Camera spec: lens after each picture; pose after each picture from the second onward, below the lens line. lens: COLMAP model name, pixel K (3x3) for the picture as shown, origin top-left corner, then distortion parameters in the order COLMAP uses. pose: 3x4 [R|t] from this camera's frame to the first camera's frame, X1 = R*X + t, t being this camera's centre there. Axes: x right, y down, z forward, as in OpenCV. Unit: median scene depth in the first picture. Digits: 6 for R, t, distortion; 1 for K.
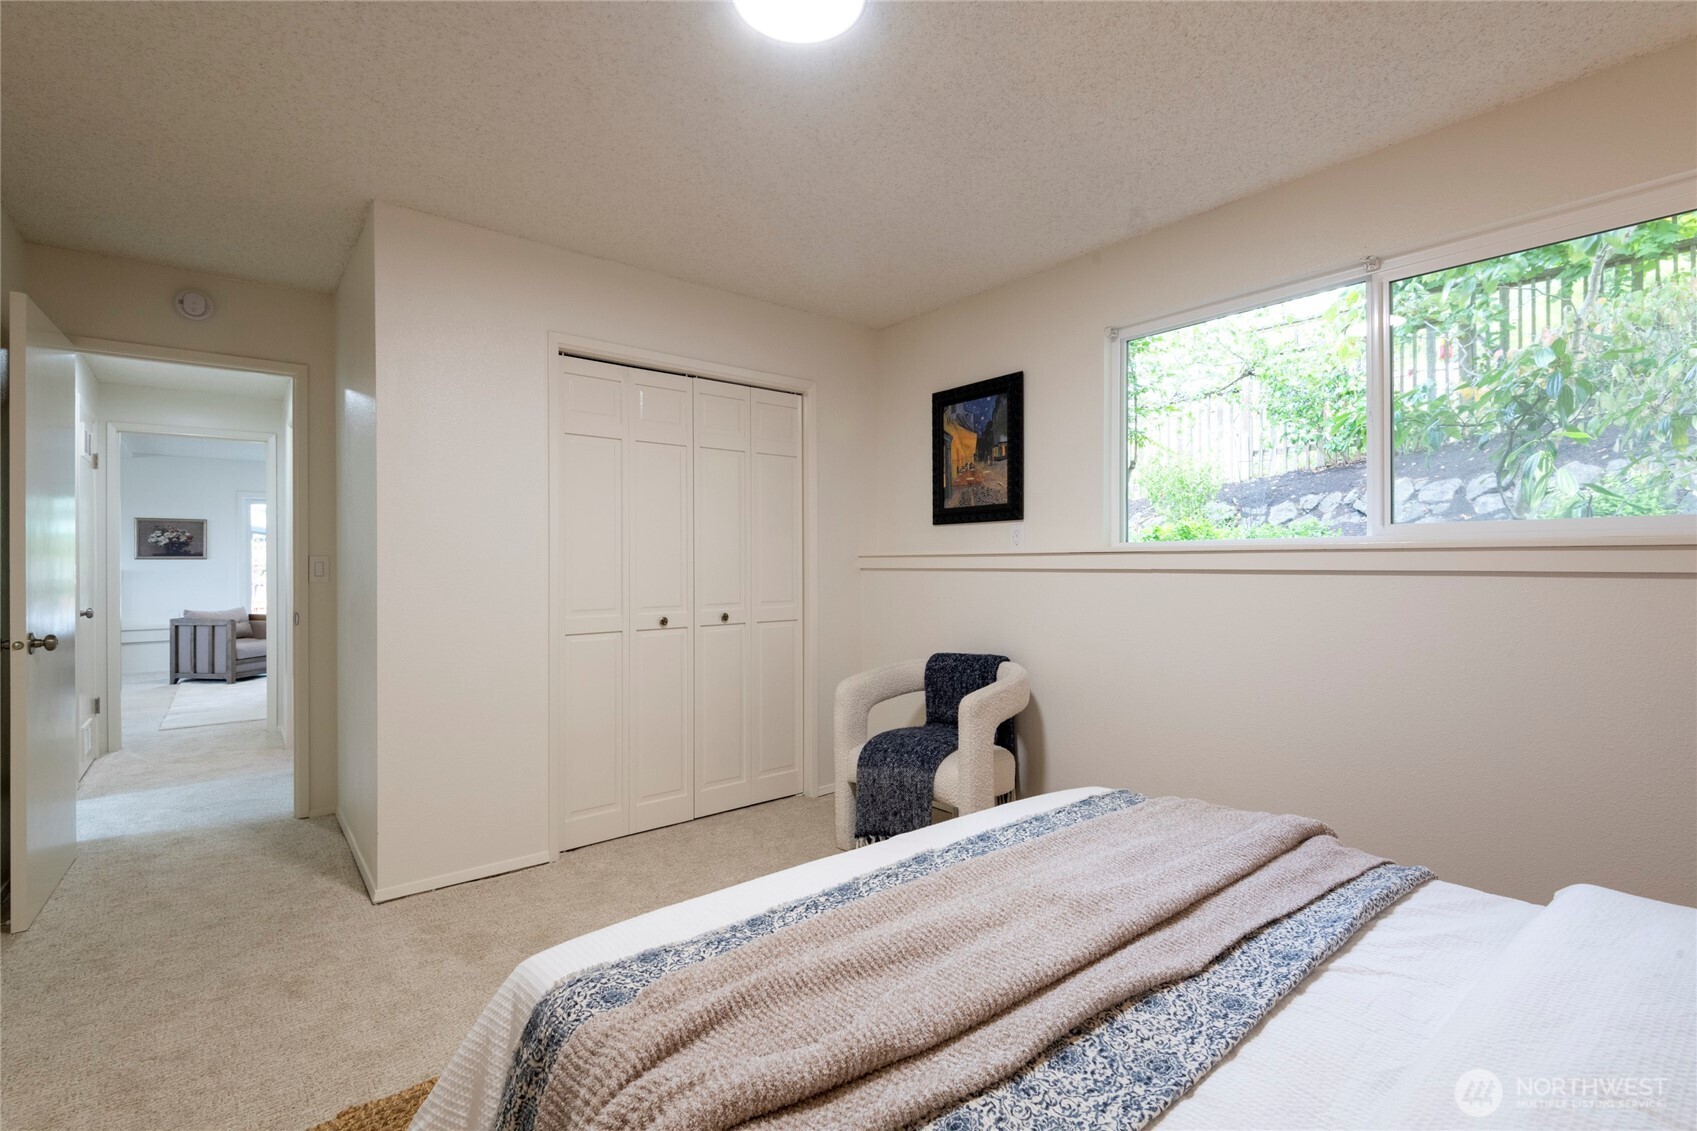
lens RADIAL K [[762.2, 0, 839.3], [0, 762.2, 560.5], [0, 0, 1]] dist [0.011674, -0.005423]
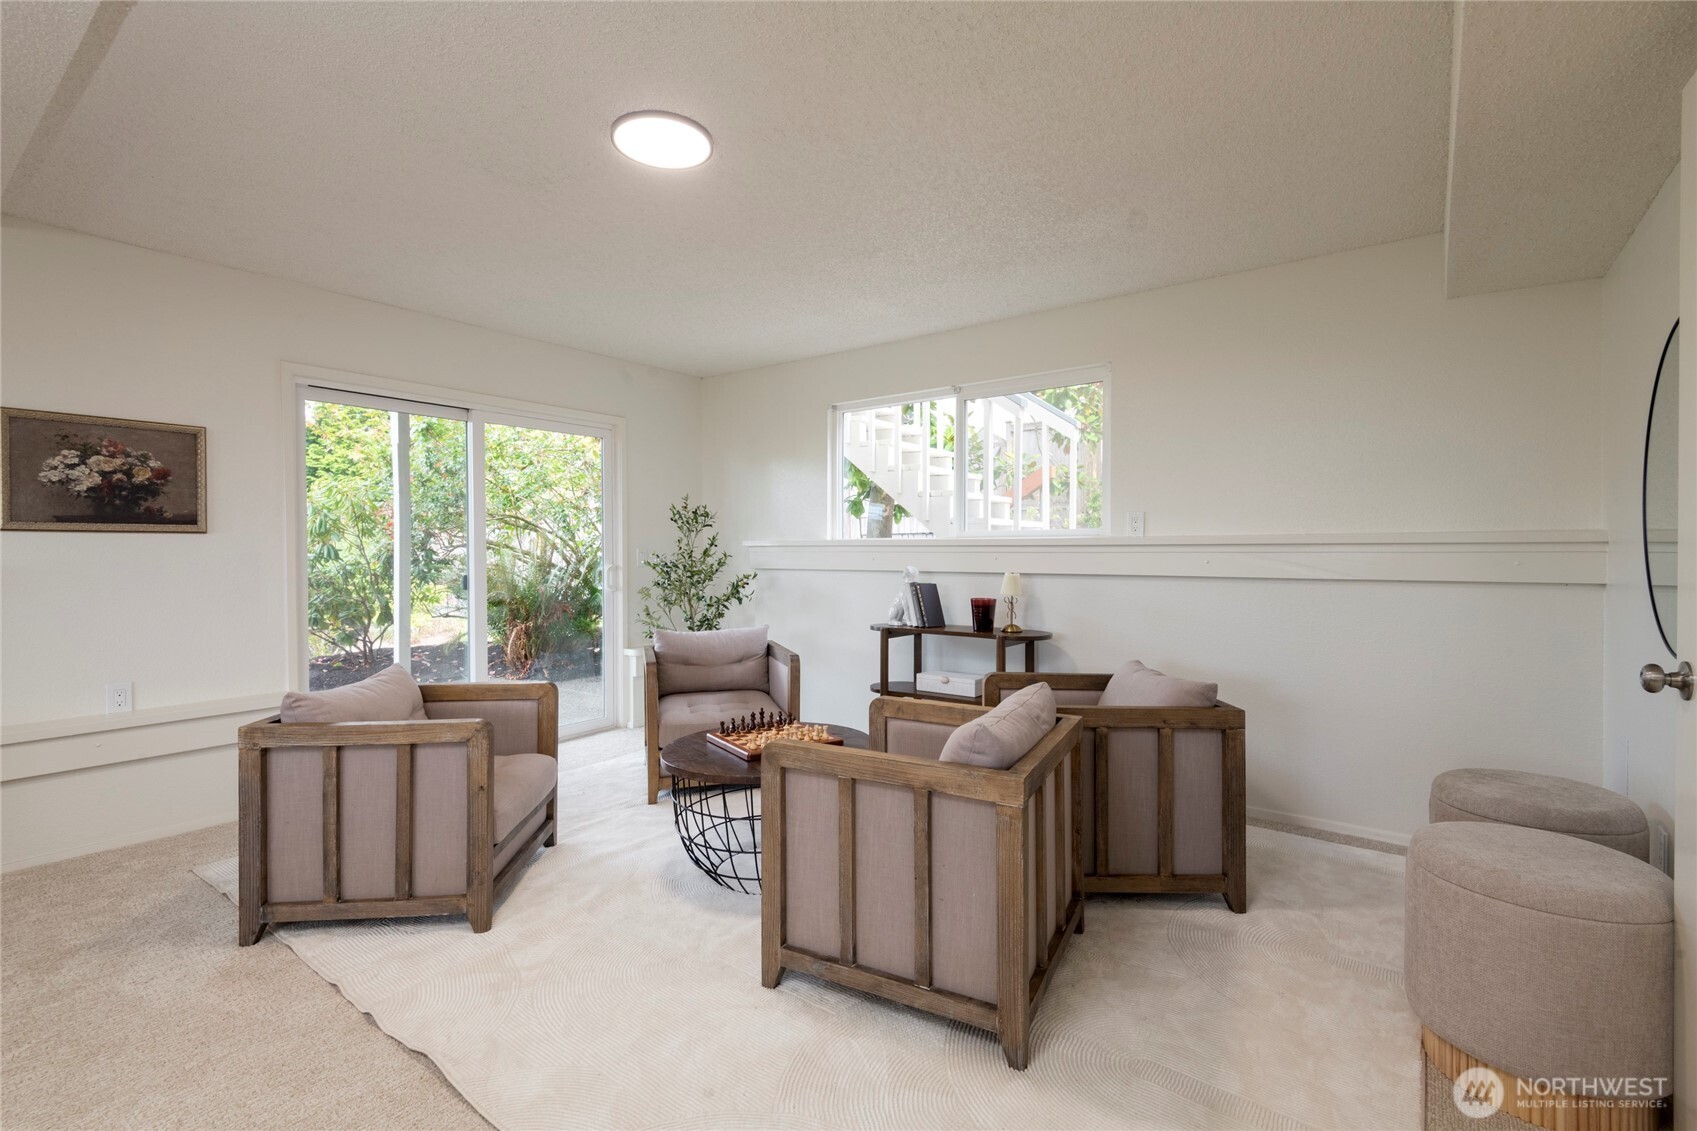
lens RADIAL K [[762.2, 0, 846.7], [0, 762.2, 554.5], [0, 0, 1]] dist [0.011674, -0.005423]
pose [[0.968400, -0.002863, 0.249384, -0.700815], [0.000909, 0.999968, 0.007948, 0.006809], [-0.249399, -0.007470, 0.968372, 0.637081]]
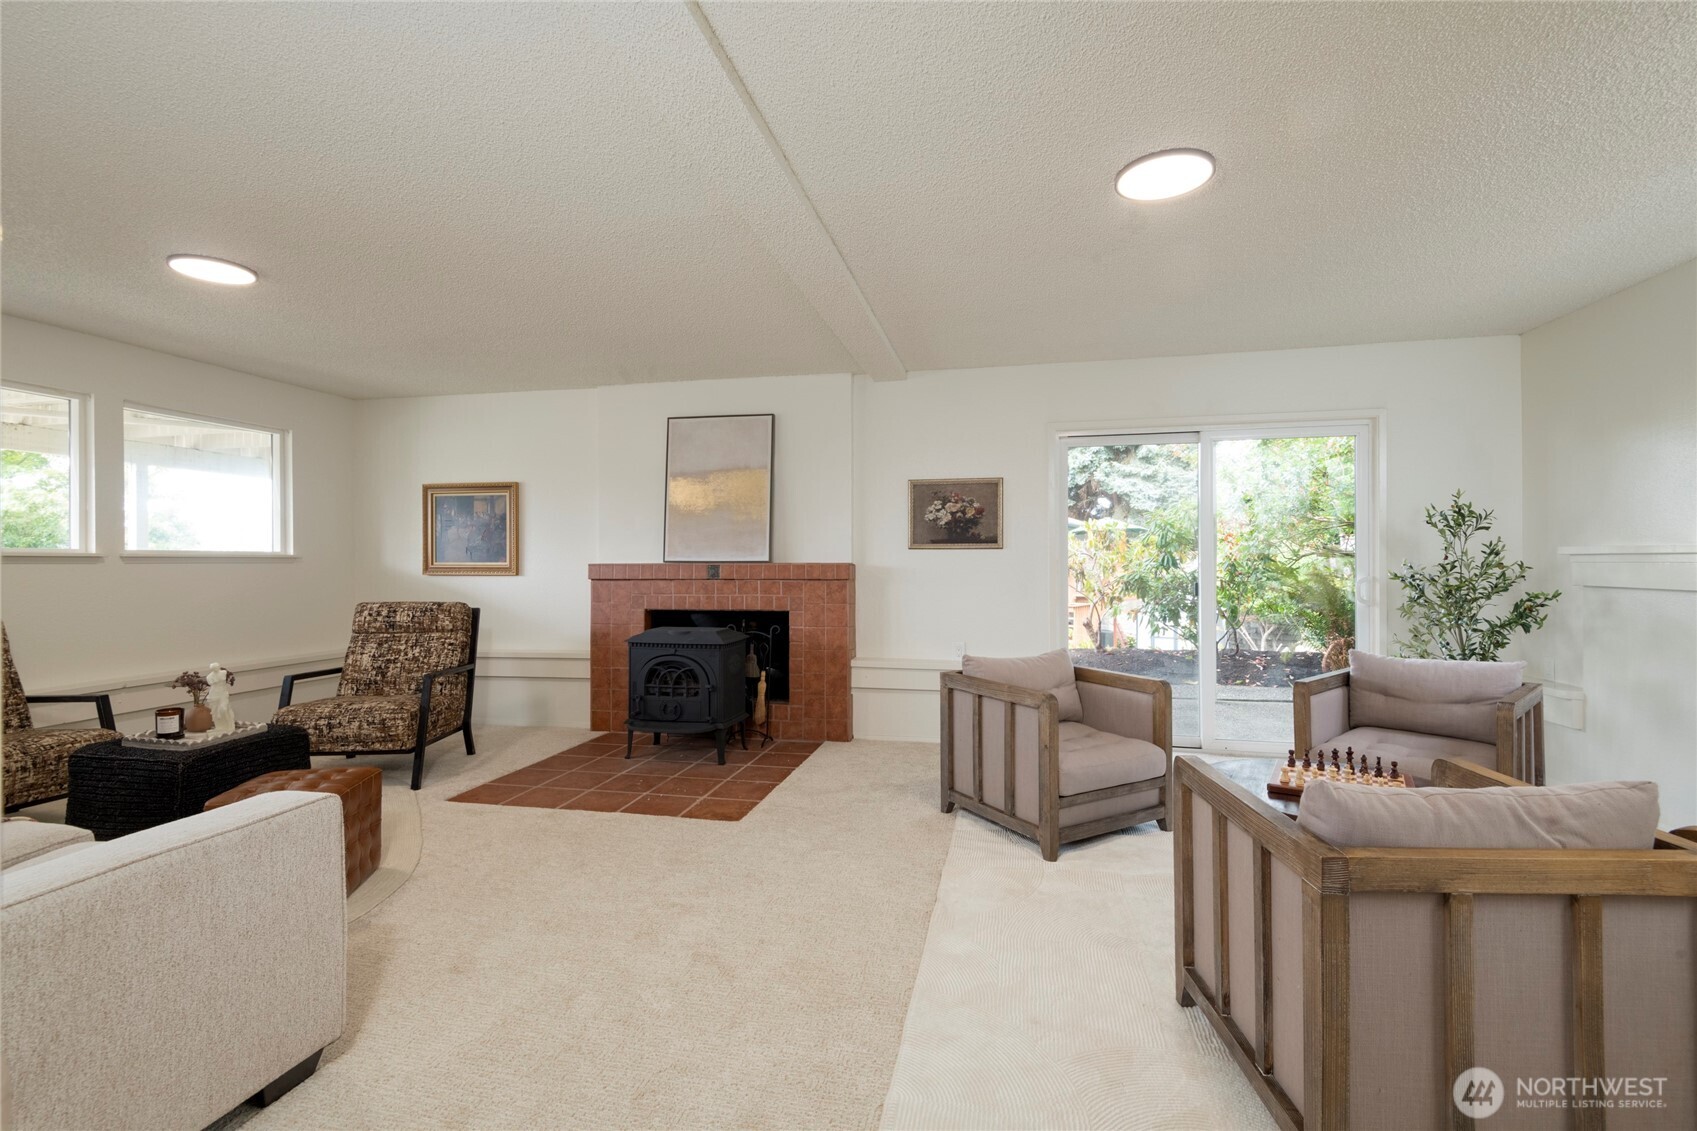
lens RADIAL K [[762.2, 0, 861.5], [0, 762.2, 555.0], [0, 0, 1]] dist [0.011674, -0.005423]
pose [[0.634806, -0.005624, -0.772651, -0.526895], [0.003413, 0.999984, -0.004475, 0.005678], [0.772664, 0.000204, 0.634815, 0.648034]]
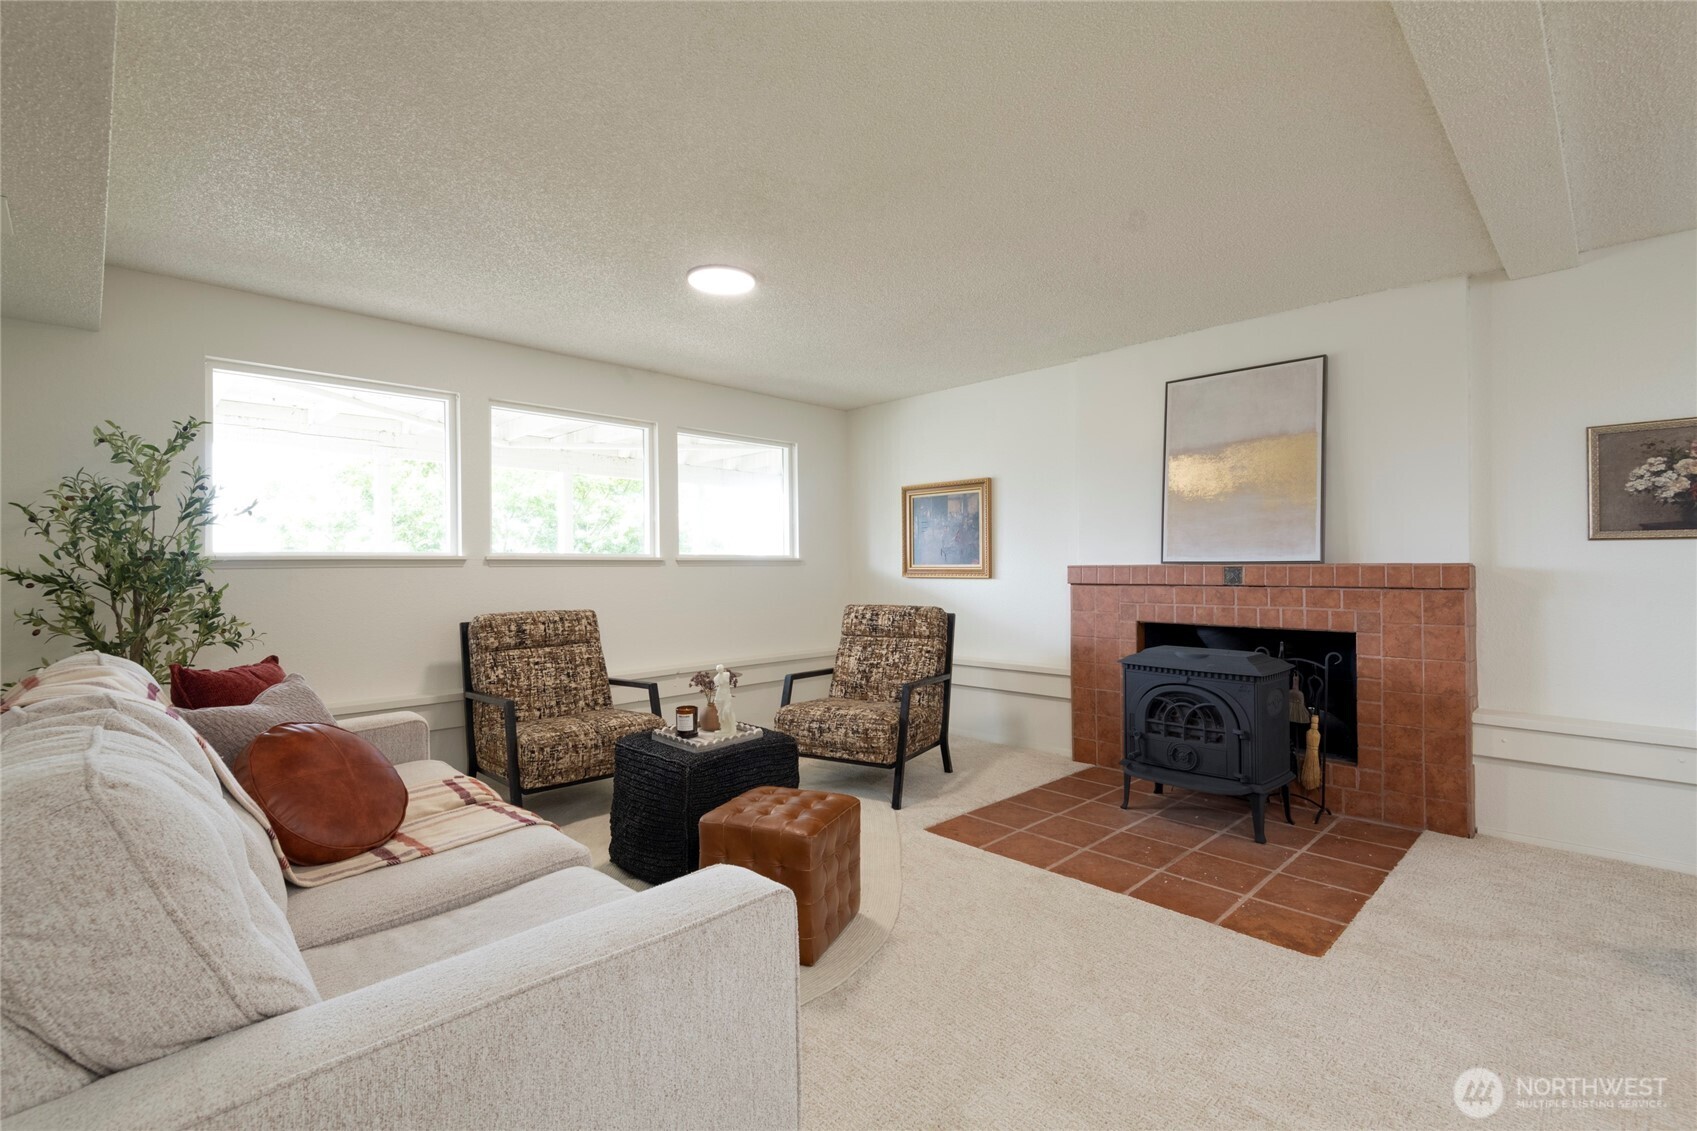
lens RADIAL K [[762.2, 0, 858.7], [0, 762.2, 562.9], [0, 0, 1]] dist [0.011674, -0.005423]
pose [[0.106153, -0.003251, -0.994344, -0.644797], [0.007426, 0.999969, -0.002477, 0.007753], [0.994322, -0.007121, 0.106174, 0.670465]]
